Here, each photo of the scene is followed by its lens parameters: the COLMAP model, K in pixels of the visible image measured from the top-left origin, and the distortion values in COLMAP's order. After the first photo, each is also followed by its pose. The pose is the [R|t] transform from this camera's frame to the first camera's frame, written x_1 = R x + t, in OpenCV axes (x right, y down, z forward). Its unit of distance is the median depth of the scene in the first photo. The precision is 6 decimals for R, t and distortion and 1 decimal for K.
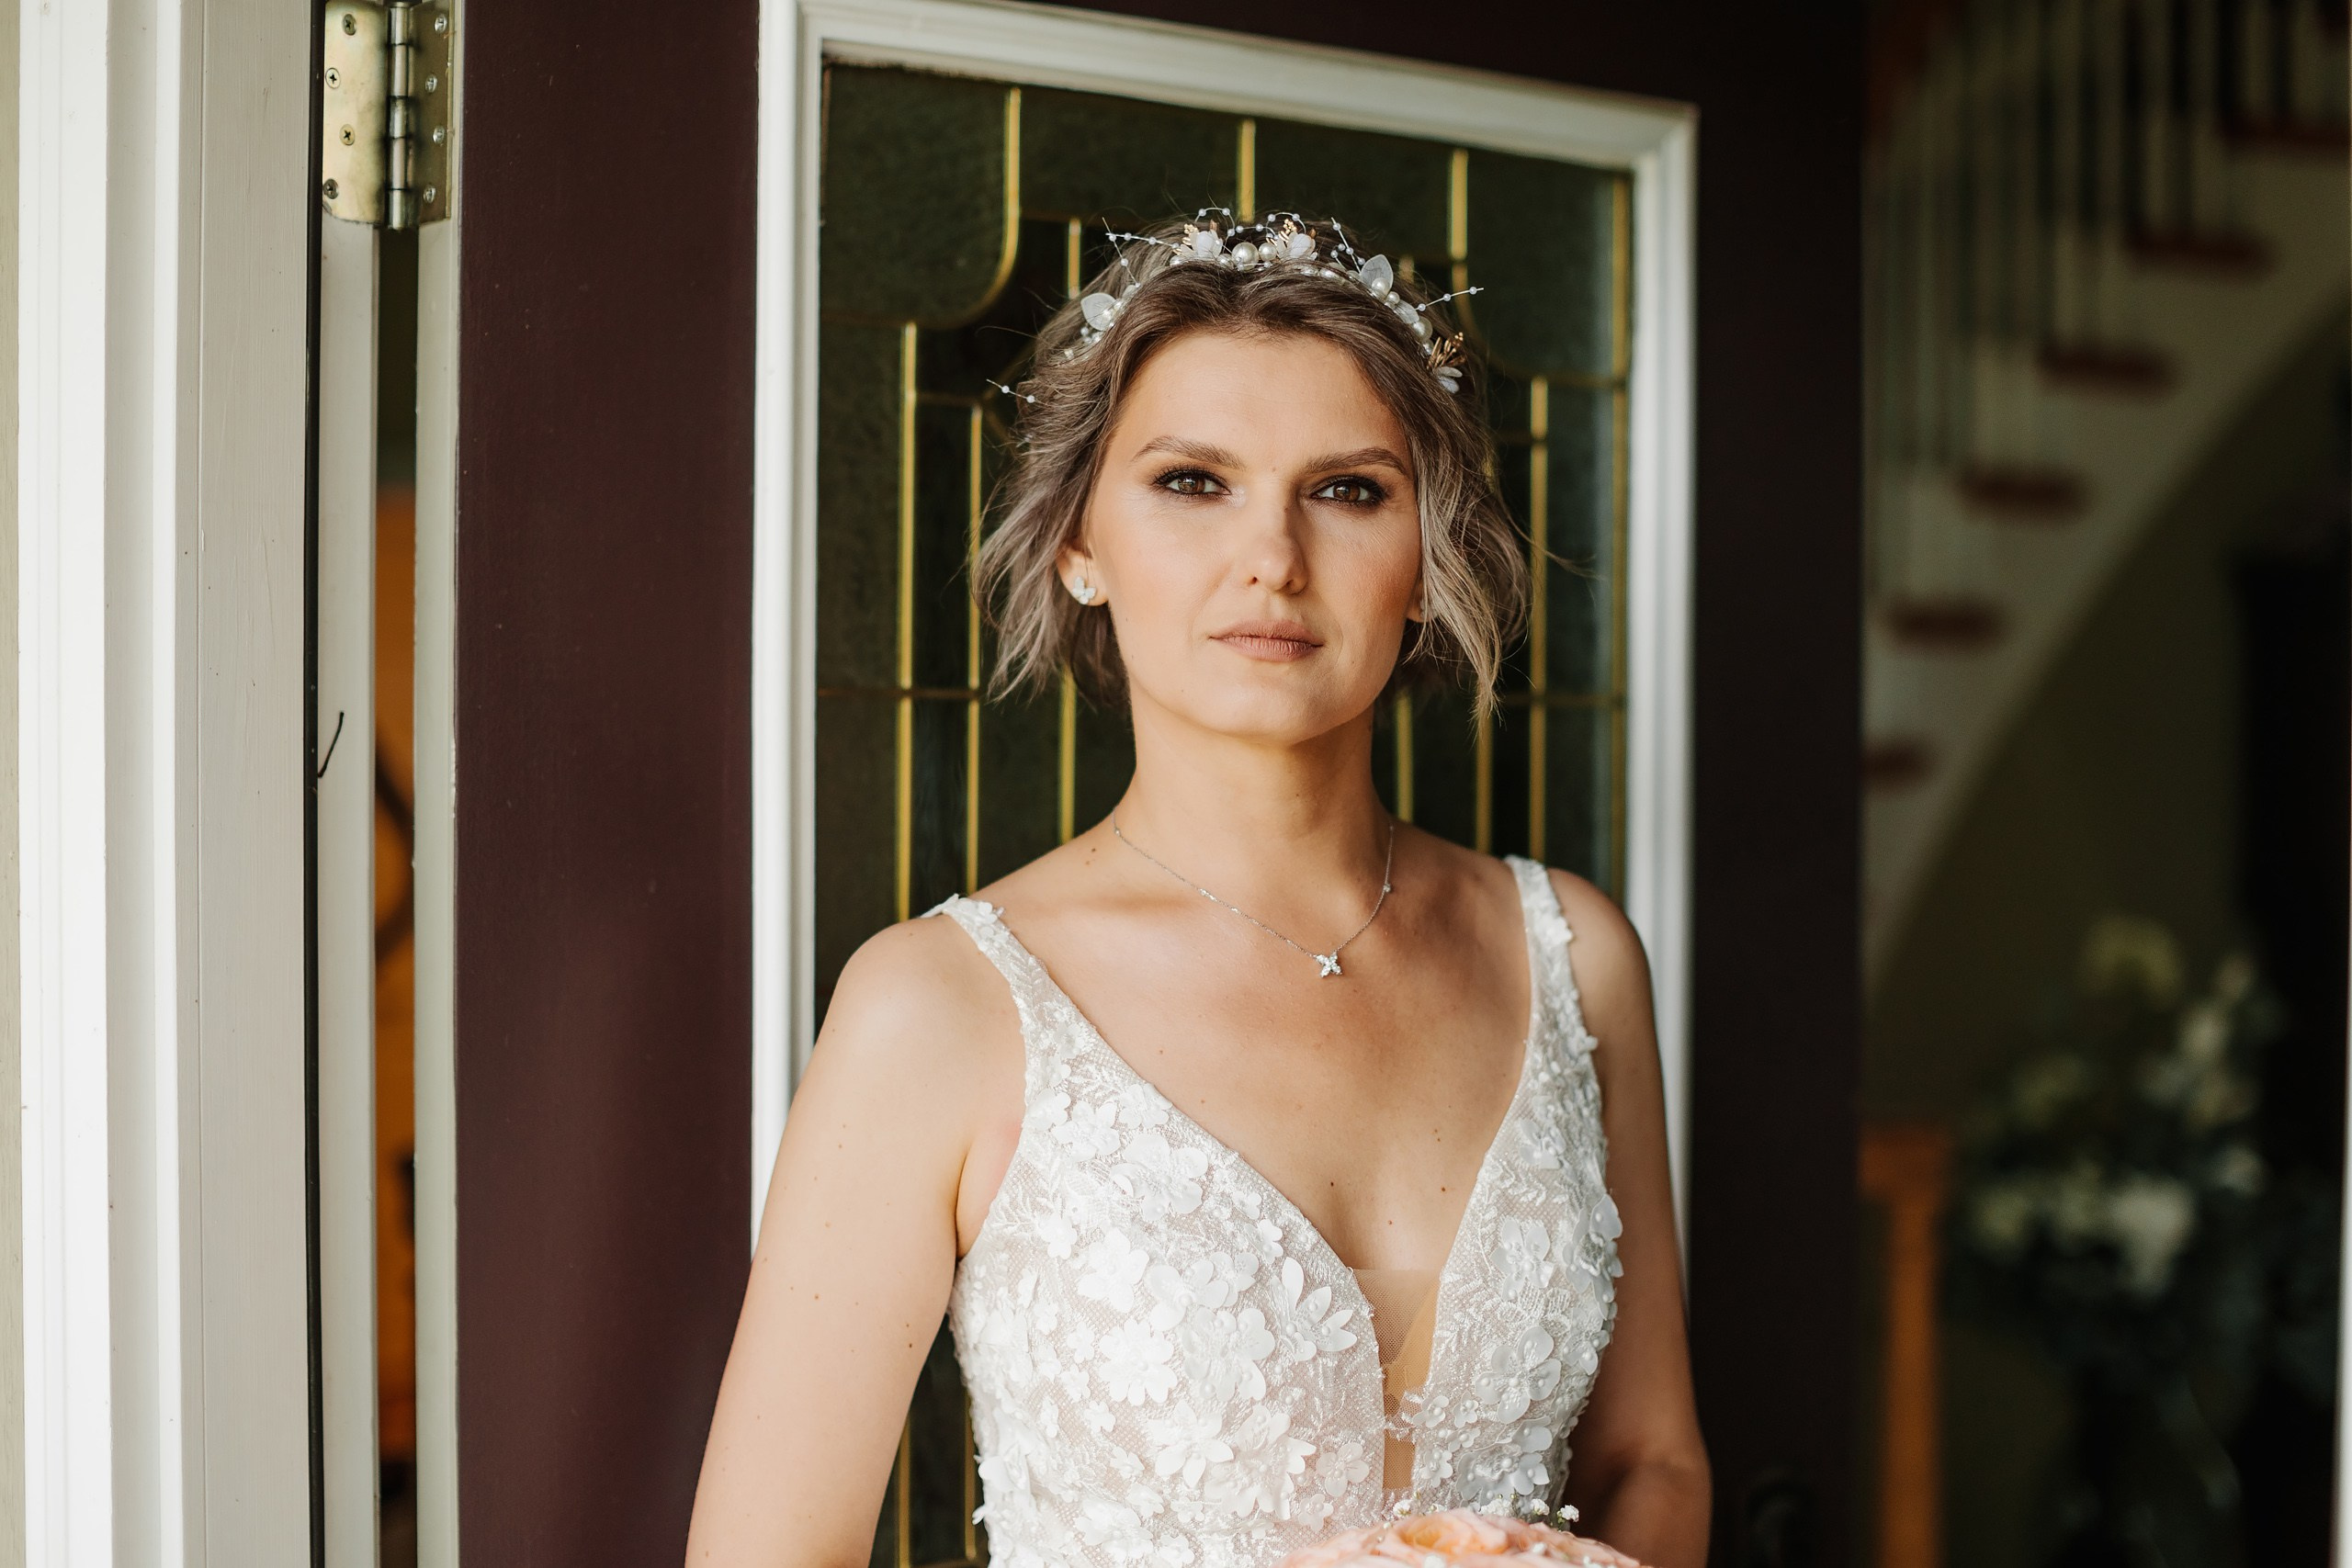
lens RADIAL K [[3721.5, 0, 1256.2], [0, 3721.5, 852.8], [0, 0, 1]] dist [-0.114896, 0.000000]
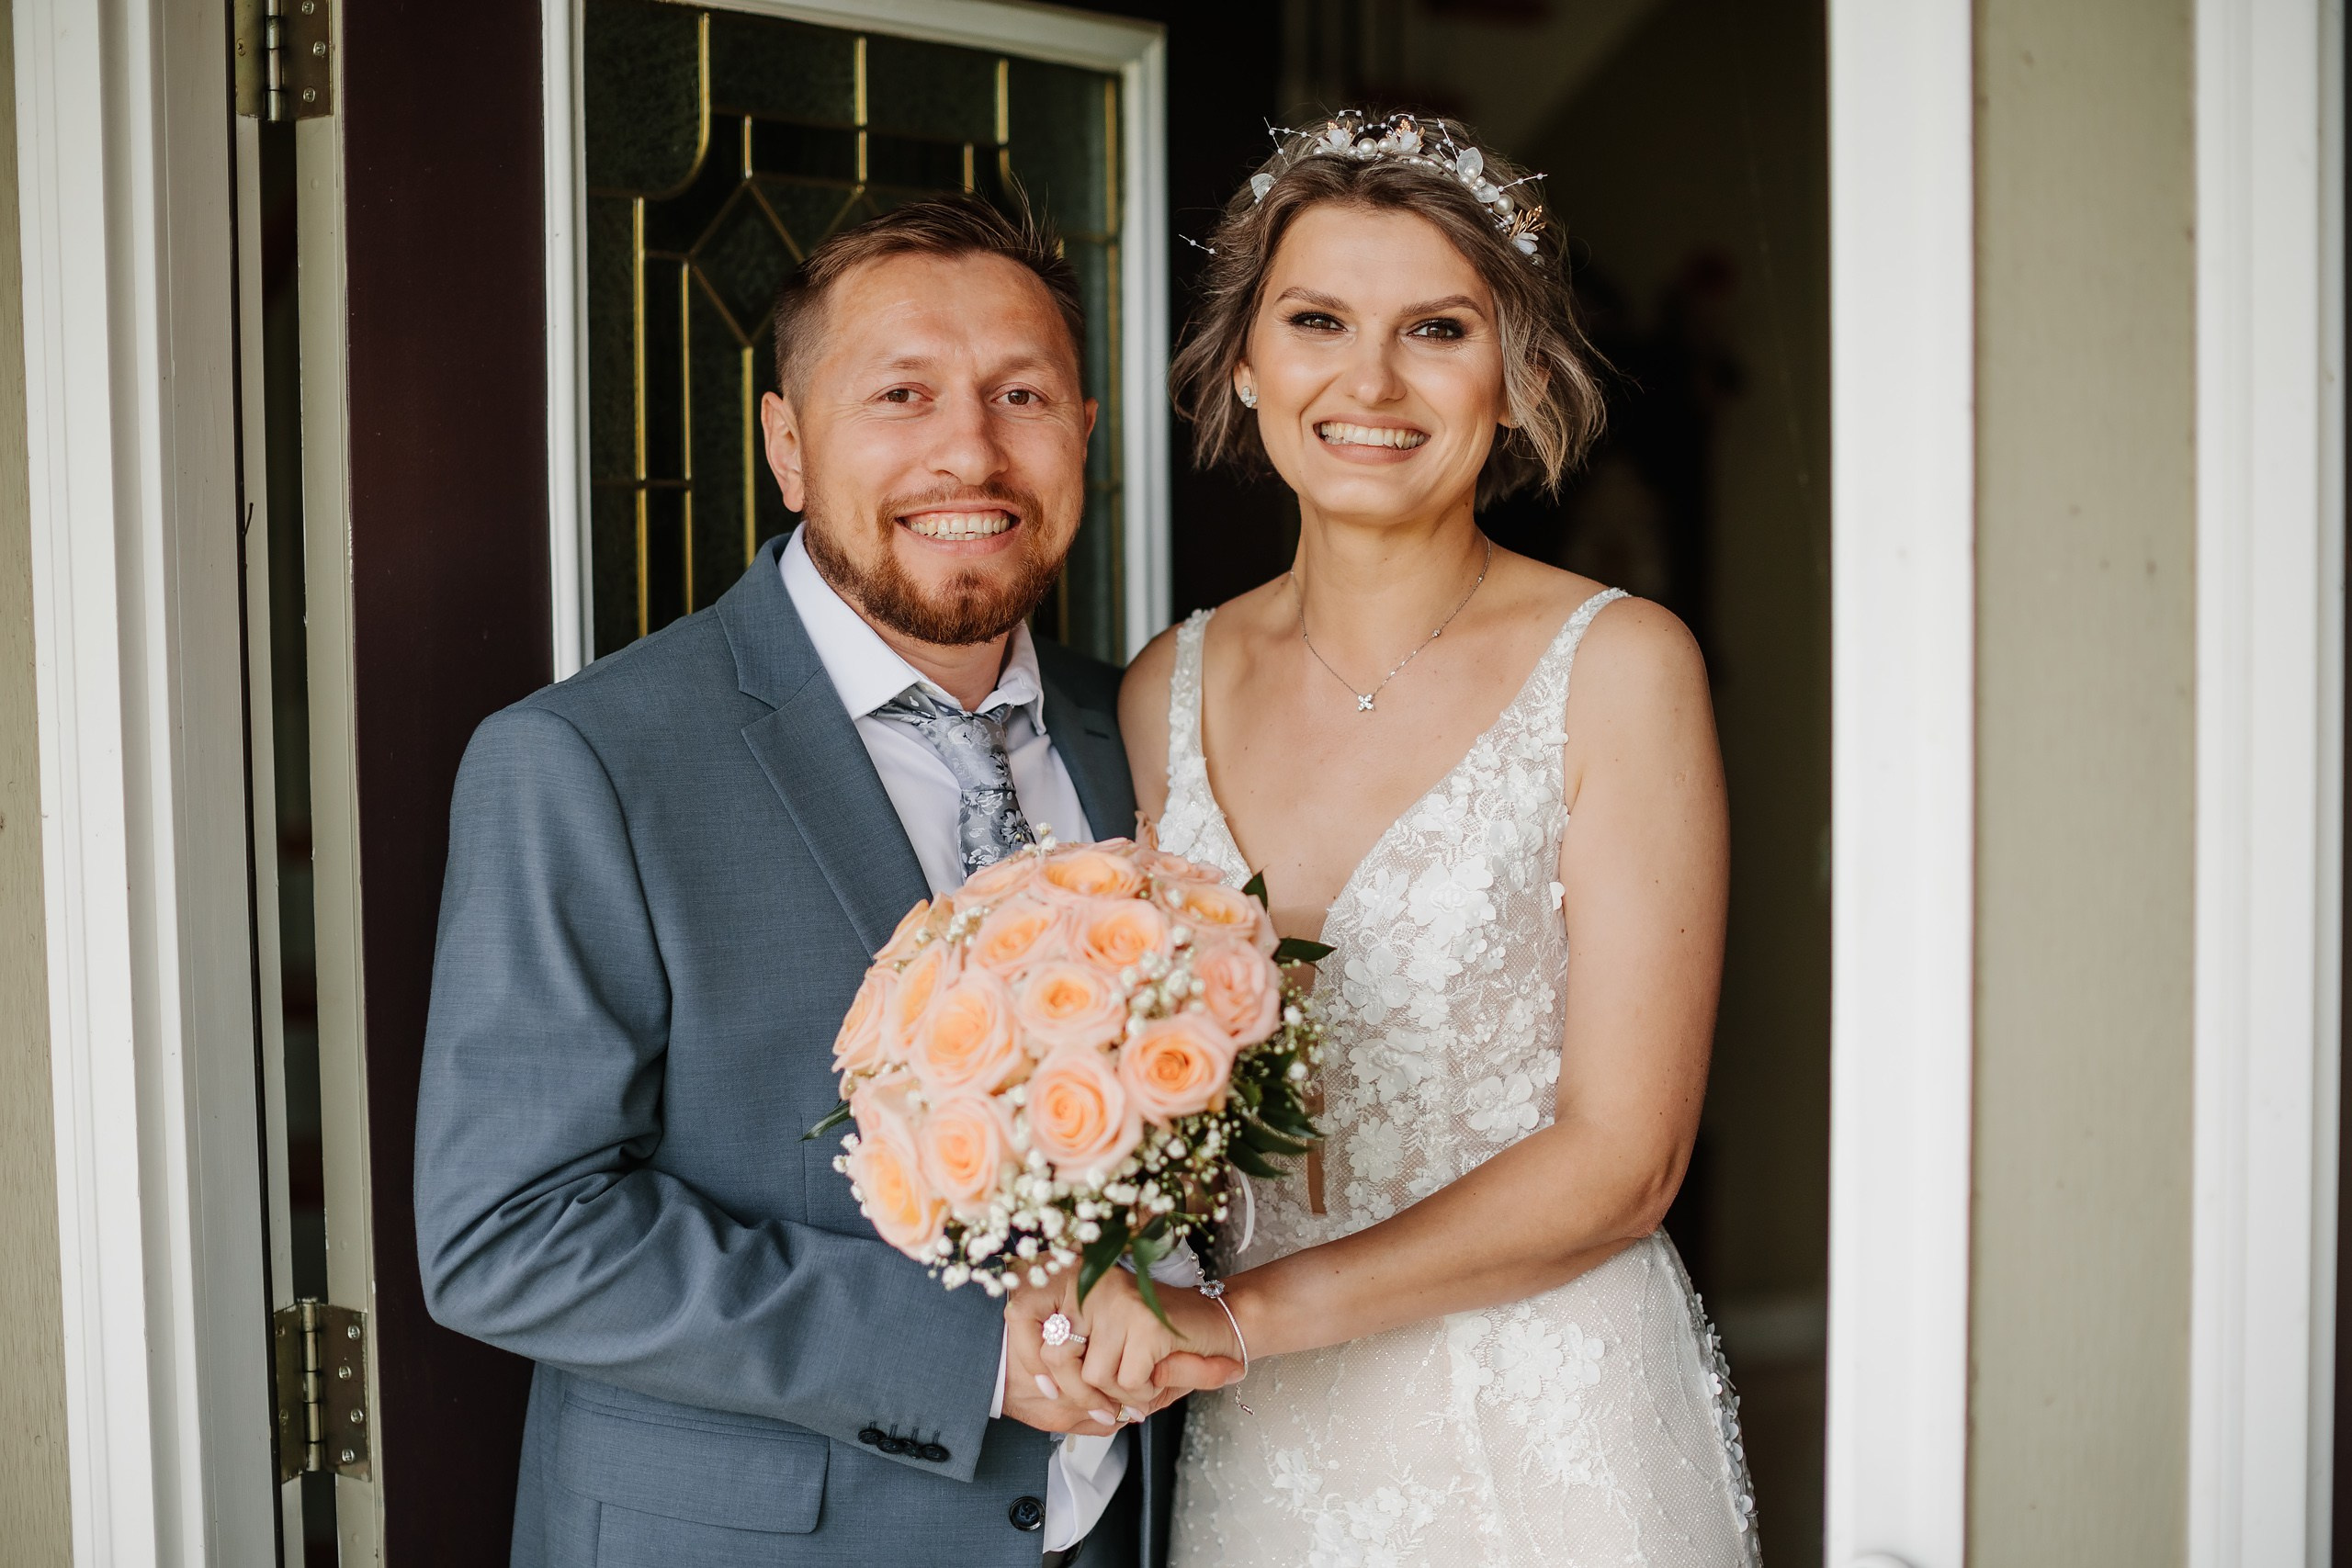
lens RADIAL K [[3721.5, 0, 1159.8], [0, 3721.5, 735.2], [0, 0, 1]] dist [-0.114896, 0.000000]
pose [[0.970097, -0.028482, 0.241041, -0.250244], [0.025439, 0.999553, 0.015727, 0.029038], [-0.241381, -0.009125, 0.970387, -0.302026]]
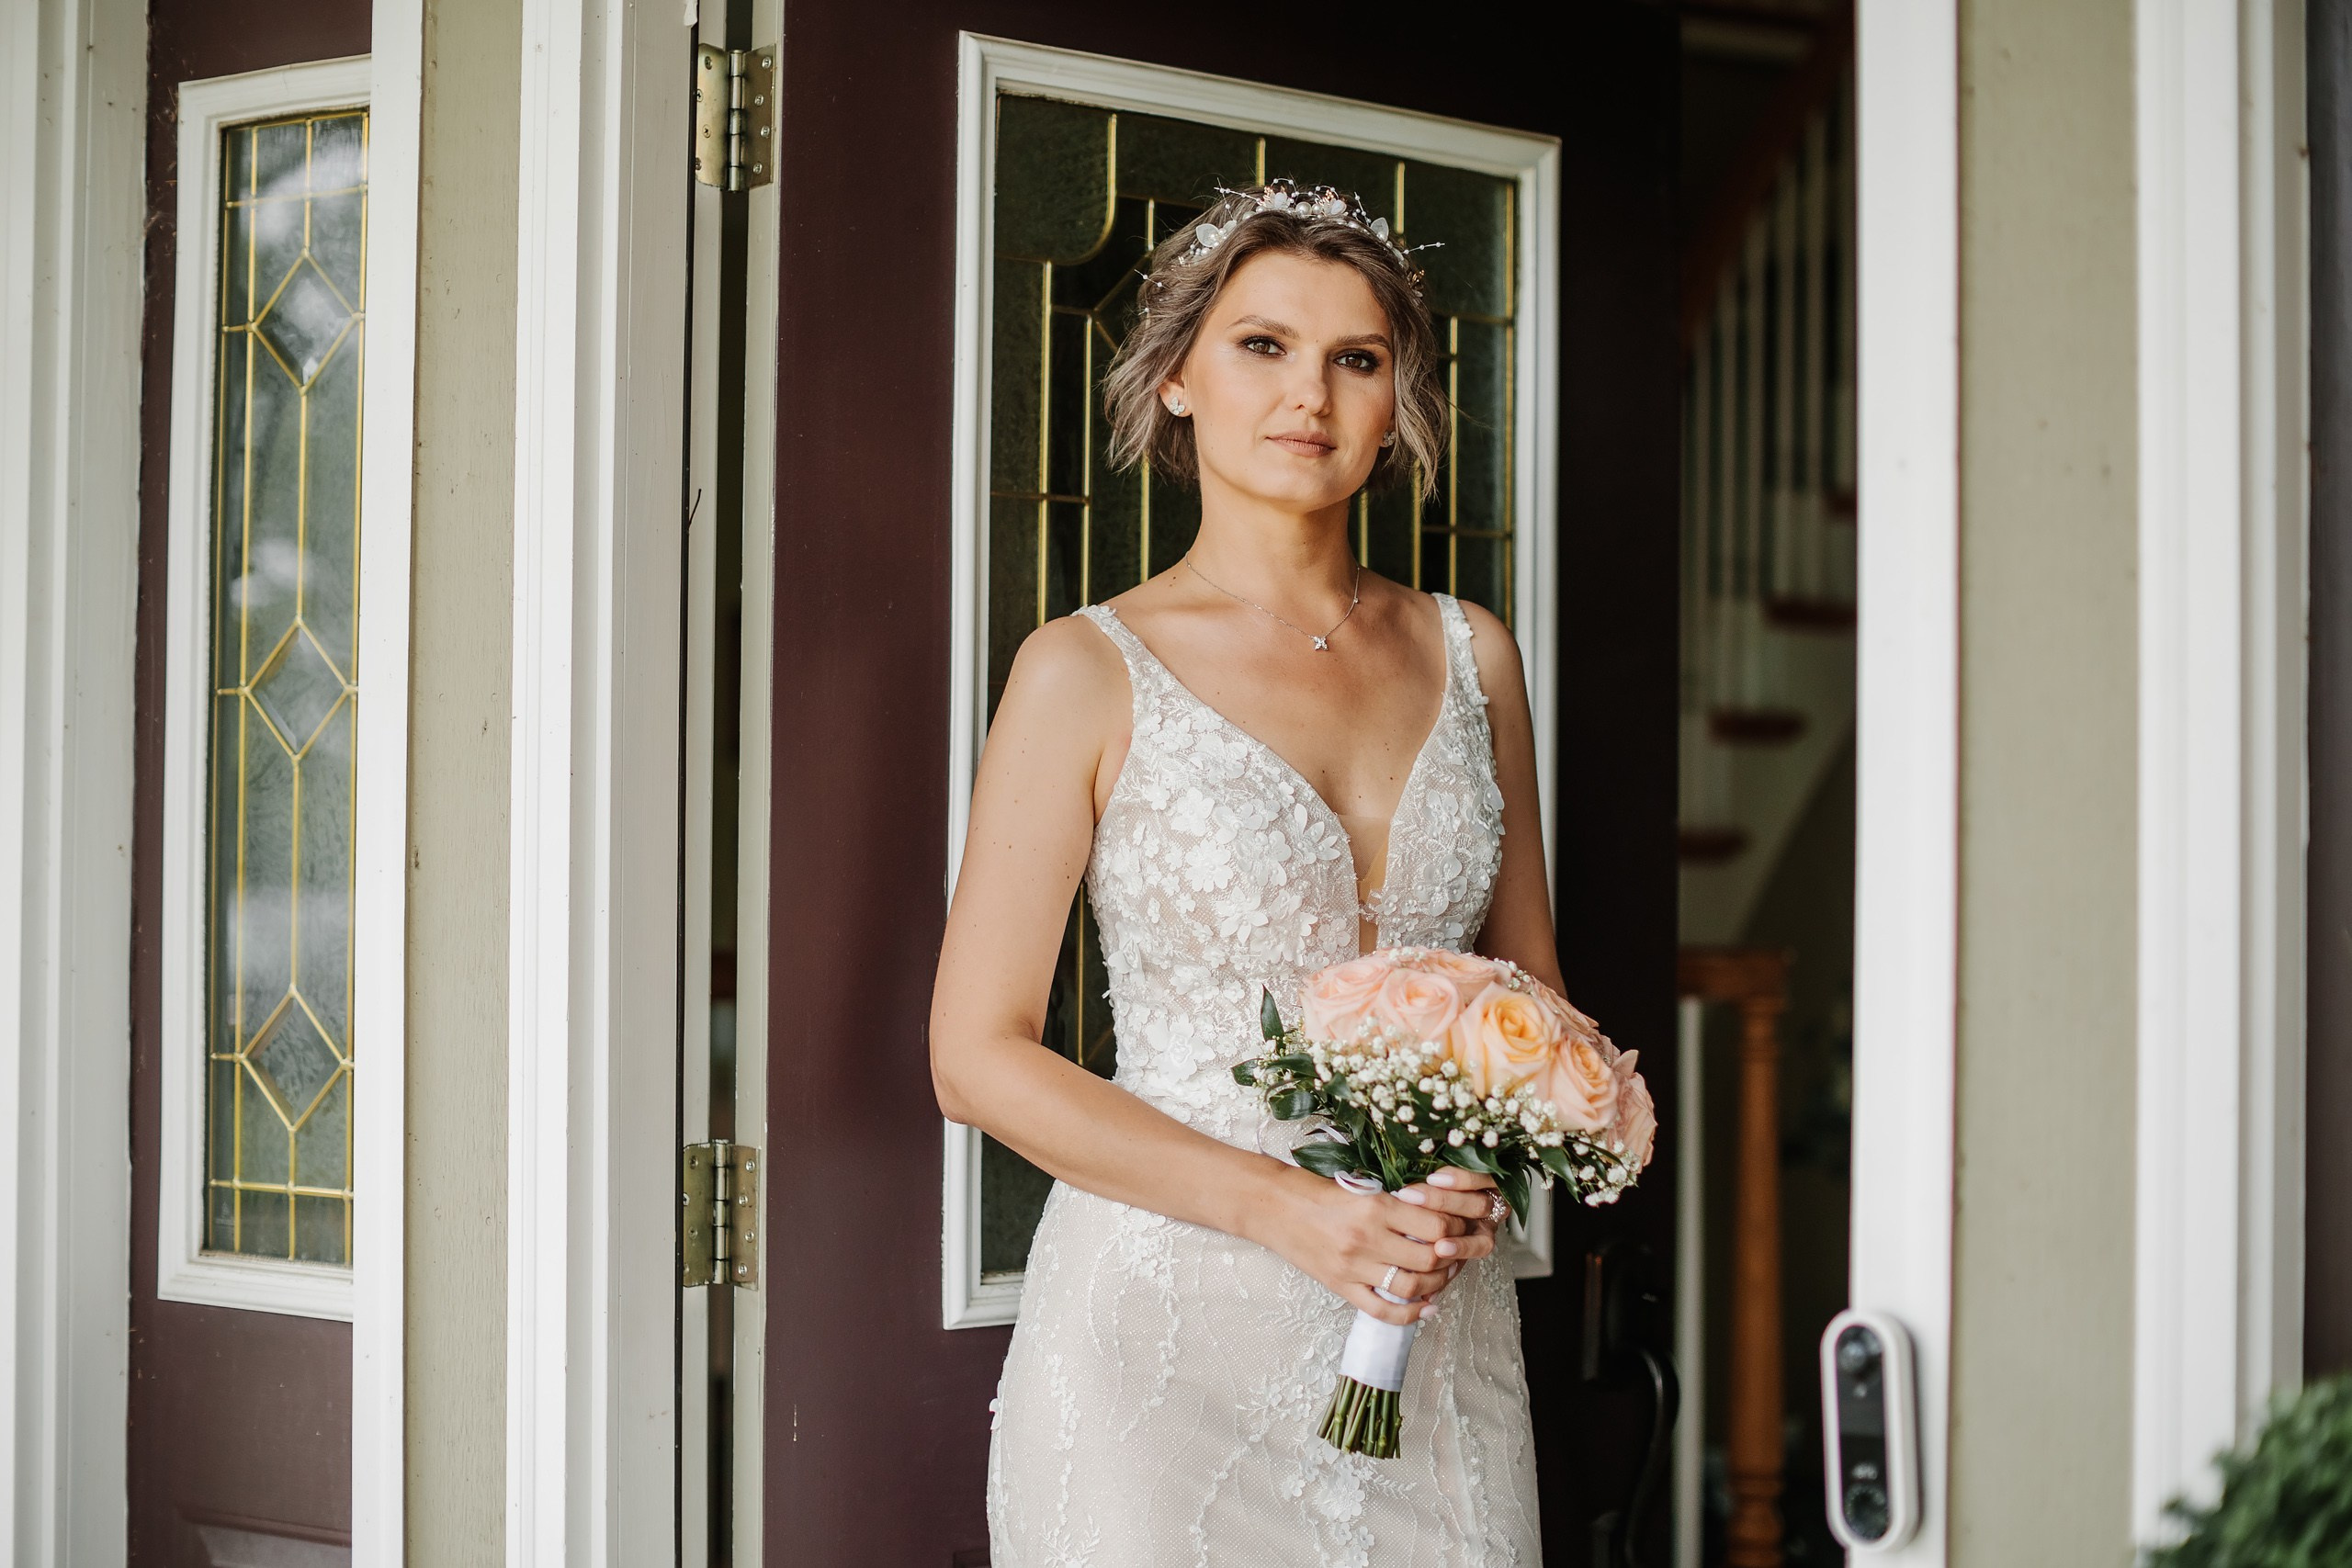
lens RADIAL K [[3721.5, 0, 1184.8], [0, 3721.5, 782.9], [0, 0, 1]] dist [-0.114896, 0.000000]
pose [[0.999992, 0.001369, -0.003643, -0.032364], [-0.001584, 0.998230, -0.059453, 0.181627], [0.003555, 0.059458, 0.998224, -0.584196]]
